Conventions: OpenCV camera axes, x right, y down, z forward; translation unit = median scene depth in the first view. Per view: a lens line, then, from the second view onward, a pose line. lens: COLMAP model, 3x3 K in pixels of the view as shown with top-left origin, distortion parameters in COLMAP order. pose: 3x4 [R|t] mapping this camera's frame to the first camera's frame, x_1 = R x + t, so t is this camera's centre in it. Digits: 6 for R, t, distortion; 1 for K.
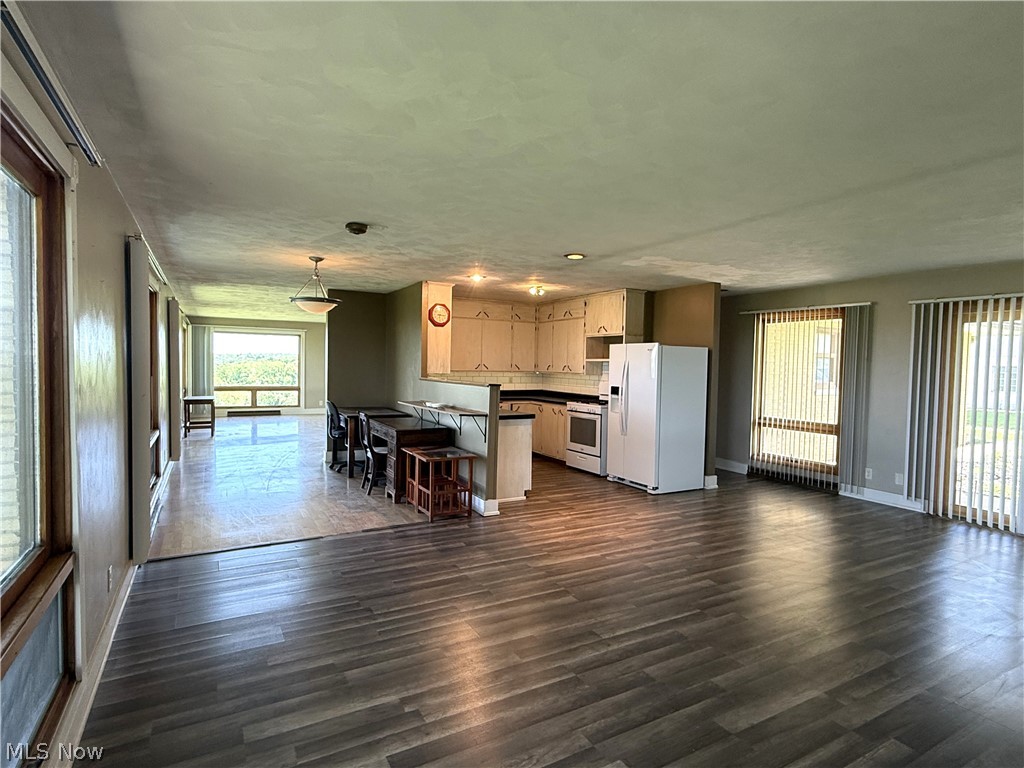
lens RADIAL K [[554.8, 0, 494.8], [0, 554.8, 383.2], [0, 0, 1]] dist [0.003755, -0.001667]
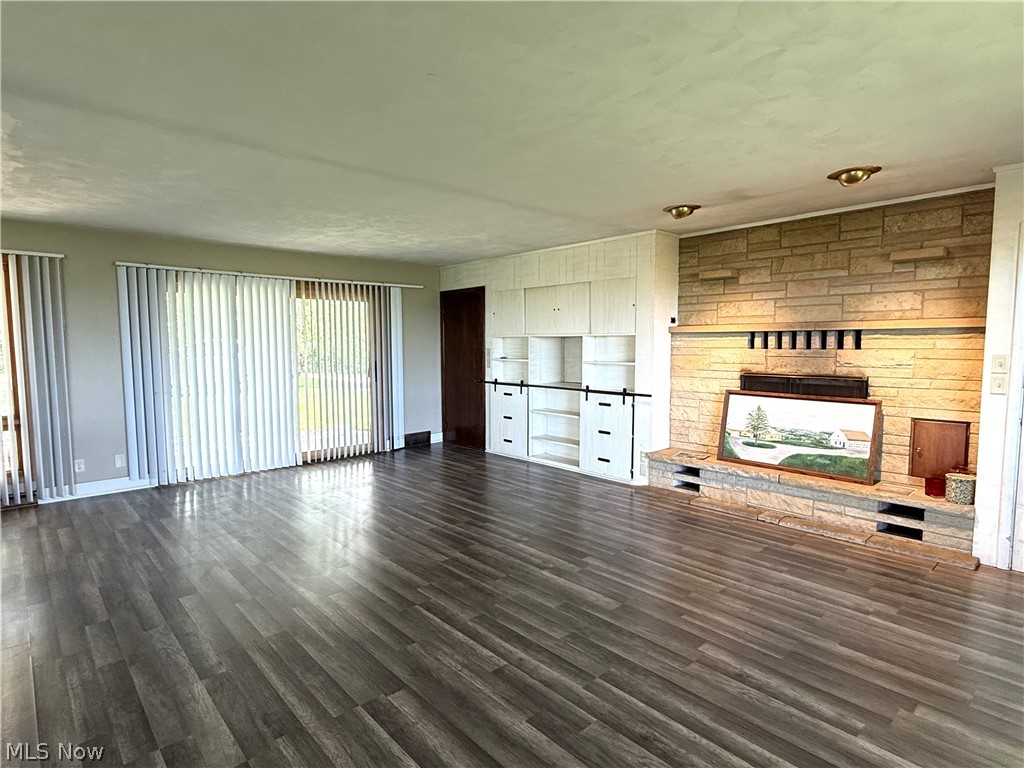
lens RADIAL K [[554.8, 0, 511.8], [0, 554.8, 385.6], [0, 0, 1]] dist [0.003755, -0.001667]
pose [[-0.268116, -0.089299, 0.959239, -0.308178], [0.034598, 0.994160, 0.102221, -0.020052], [-0.962765, 0.060595, -0.263460, 0.650512]]
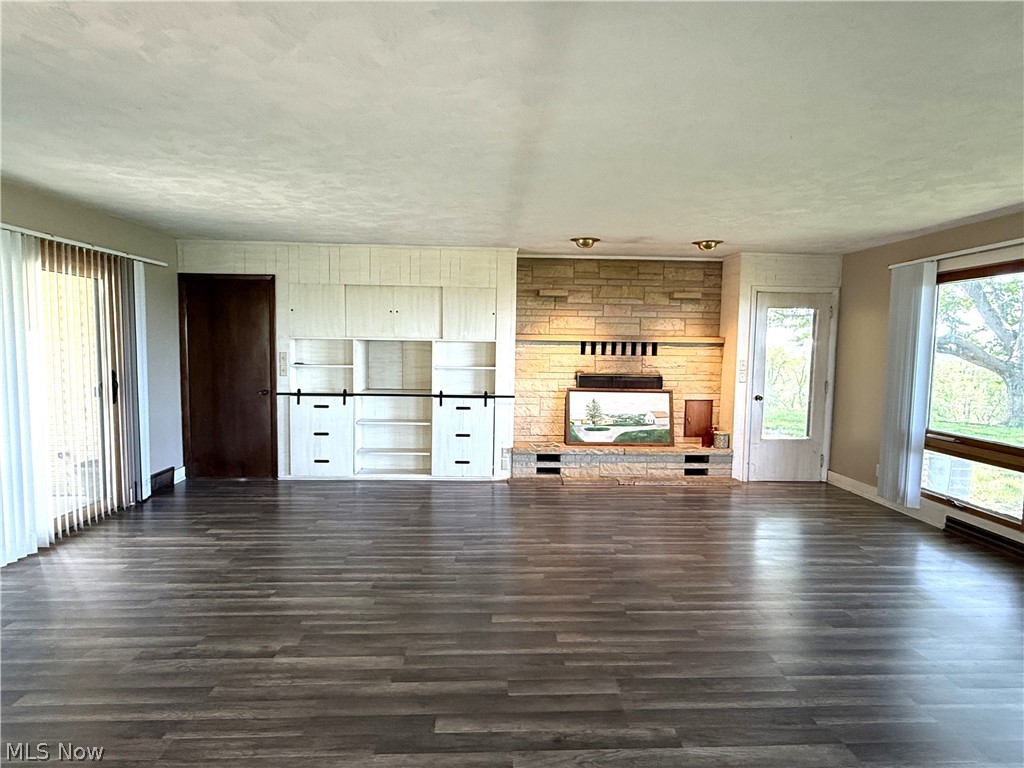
lens RADIAL K [[554.8, 0, 525.3], [0, 554.8, 386.3], [0, 0, 1]] dist [0.003755, -0.001667]
pose [[-0.915793, -0.057858, 0.397462, 0.111244], [-0.014003, 0.993568, 0.112369, -0.036398], [-0.401407, 0.097341, -0.910712, 1.137147]]
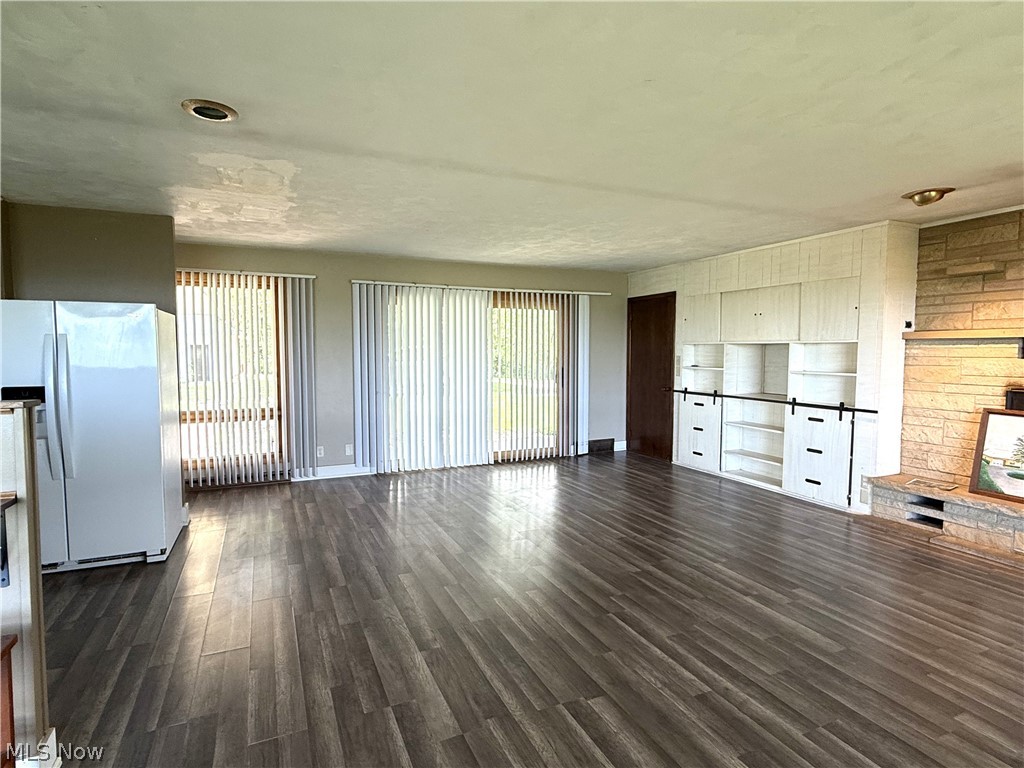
lens RADIAL K [[554.8, 0, 508.1], [0, 554.8, 385.2], [0, 0, 1]] dist [0.003755, -0.001667]
pose [[0.049787, -0.079788, 0.995568, -0.306915], [0.037330, 0.996256, 0.077976, -0.021477], [-0.998062, 0.033283, 0.052579, 0.674357]]
